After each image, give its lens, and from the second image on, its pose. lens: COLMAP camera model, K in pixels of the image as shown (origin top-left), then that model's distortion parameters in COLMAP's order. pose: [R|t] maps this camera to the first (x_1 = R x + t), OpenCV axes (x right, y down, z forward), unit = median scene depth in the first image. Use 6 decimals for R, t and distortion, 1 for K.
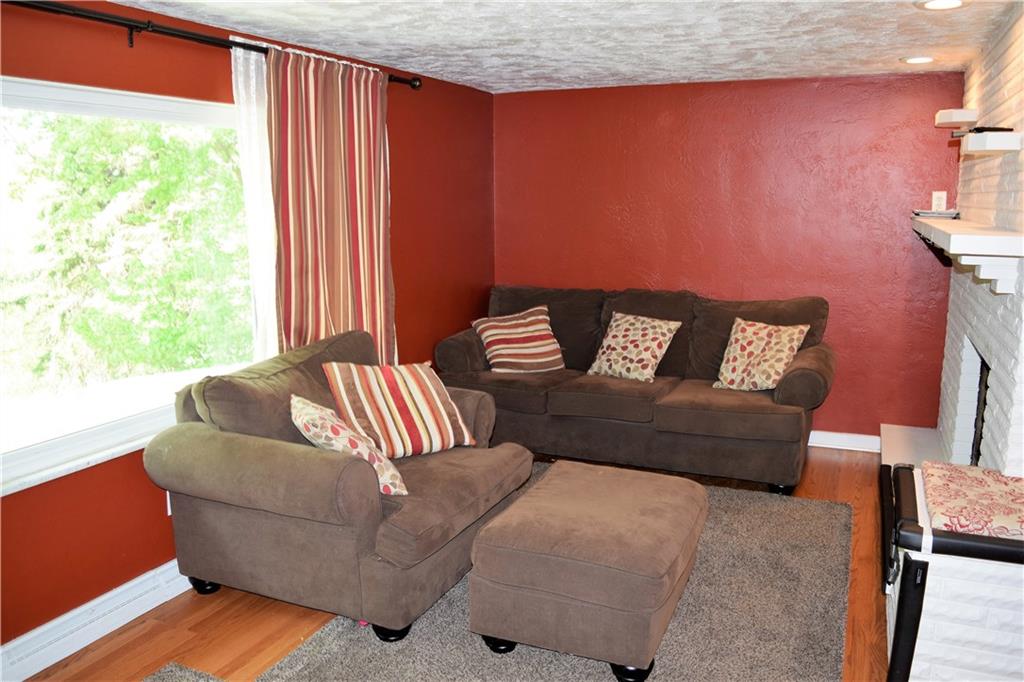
lens RADIAL K [[803.8, 0, 513.9], [0, 803.8, 339.8], [0, 0, 1]] dist [-0.091714, 0.017989]
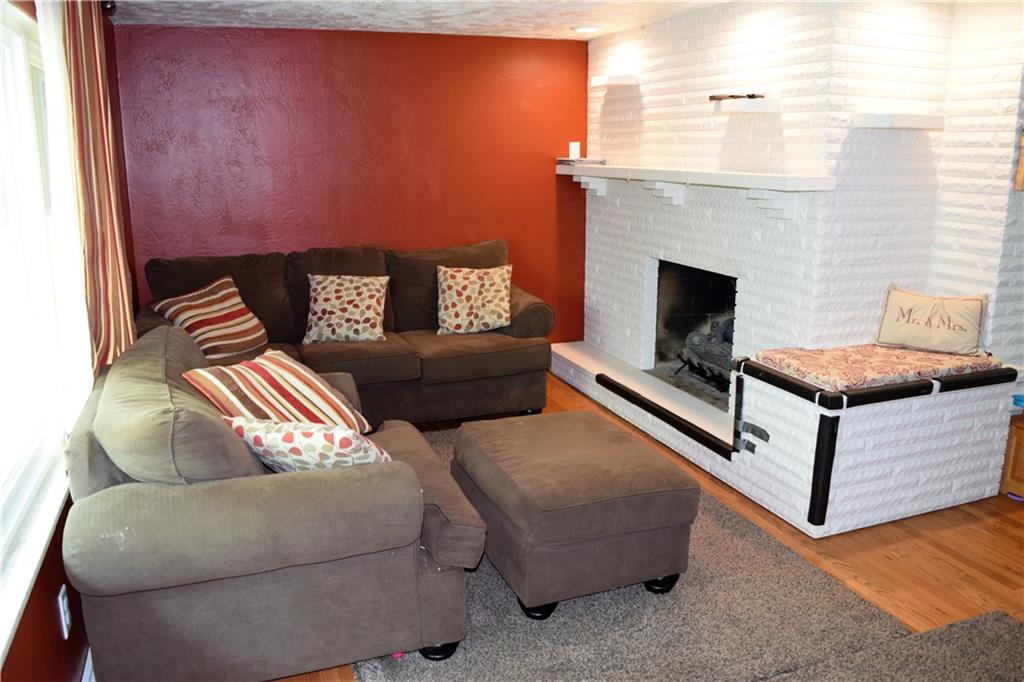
lens RADIAL K [[803.8, 0, 513.8], [0, 803.8, 339.1], [0, 0, 1]] dist [-0.091714, 0.017989]
pose [[0.709841, -0.160077, 0.685931, -0.382471], [0.121723, 0.987060, 0.104386, -0.030741], [-0.693765, 0.009396, 0.720140, 0.181017]]
